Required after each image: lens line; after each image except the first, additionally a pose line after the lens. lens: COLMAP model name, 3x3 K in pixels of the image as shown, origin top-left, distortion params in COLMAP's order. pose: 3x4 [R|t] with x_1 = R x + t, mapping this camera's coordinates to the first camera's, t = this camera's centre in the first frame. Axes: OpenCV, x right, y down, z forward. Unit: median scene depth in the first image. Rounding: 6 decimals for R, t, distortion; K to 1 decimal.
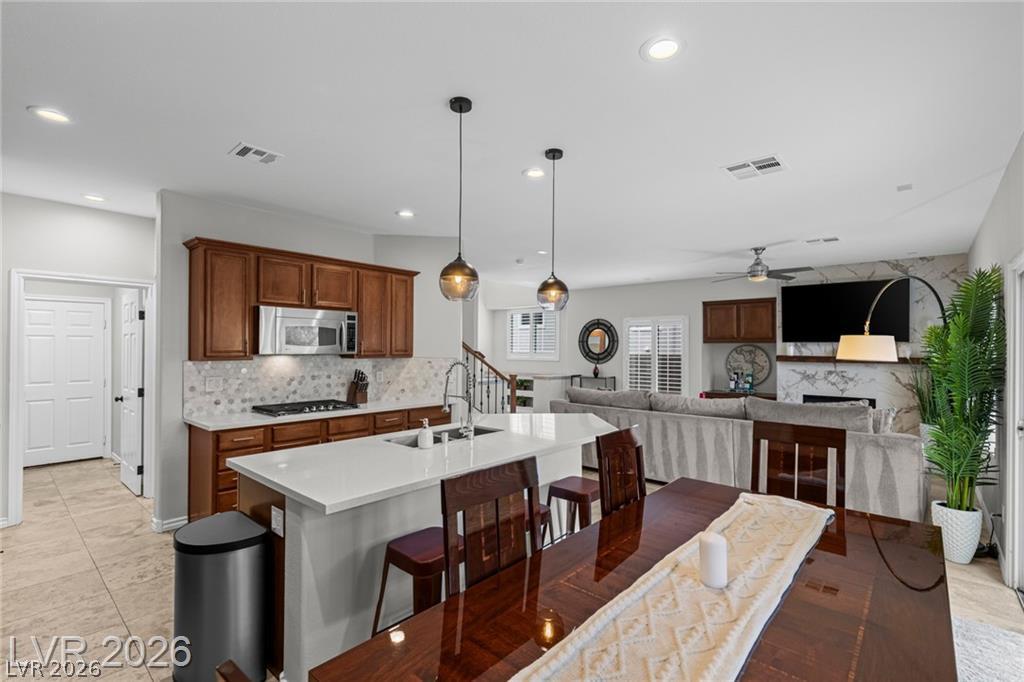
lens RADIAL K [[463.7, 0, 514.7], [0, 463.7, 344.5], [0, 0, 1]] dist [0.012112, 0.000145]
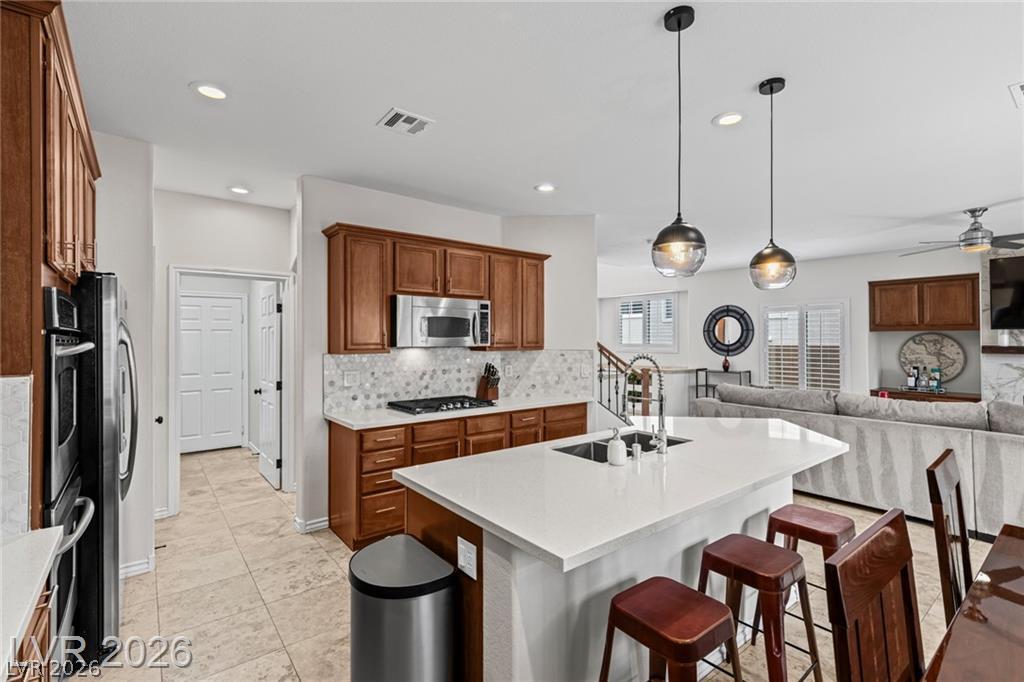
lens RADIAL K [[467.1, 0, 517.5], [0, 467.1, 334.6], [0, 0, 1]] dist [0.016201, -0.001039]
pose [[0.985291, -0.008089, -0.170692, -0.130059], [0.007617, 0.999965, -0.003425, 0.001034], [0.170714, 0.002074, 0.985318, 0.103493]]
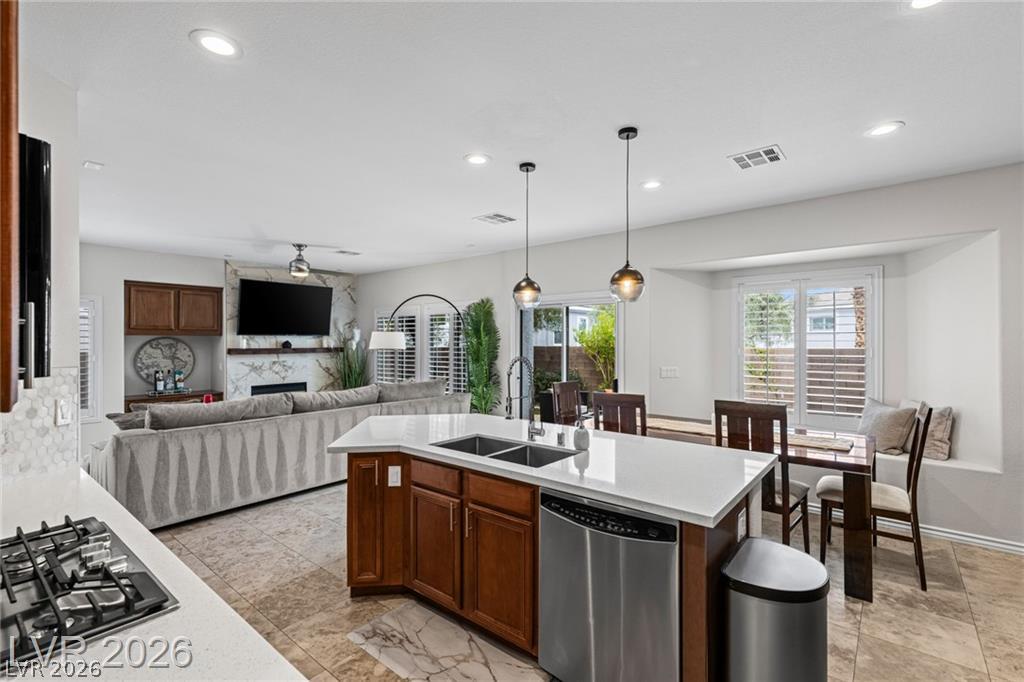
lens RADIAL K [[458.0, 0, 529.7], [0, 458.0, 341.9], [0, 0, 1]] dist [0.001507, 0.000206]
pose [[-0.050044, -0.007186, 0.998721, -0.660137], [-0.003943, 0.999968, 0.006997, 0.000666], [-0.998739, -0.003587, -0.050071, 0.678782]]
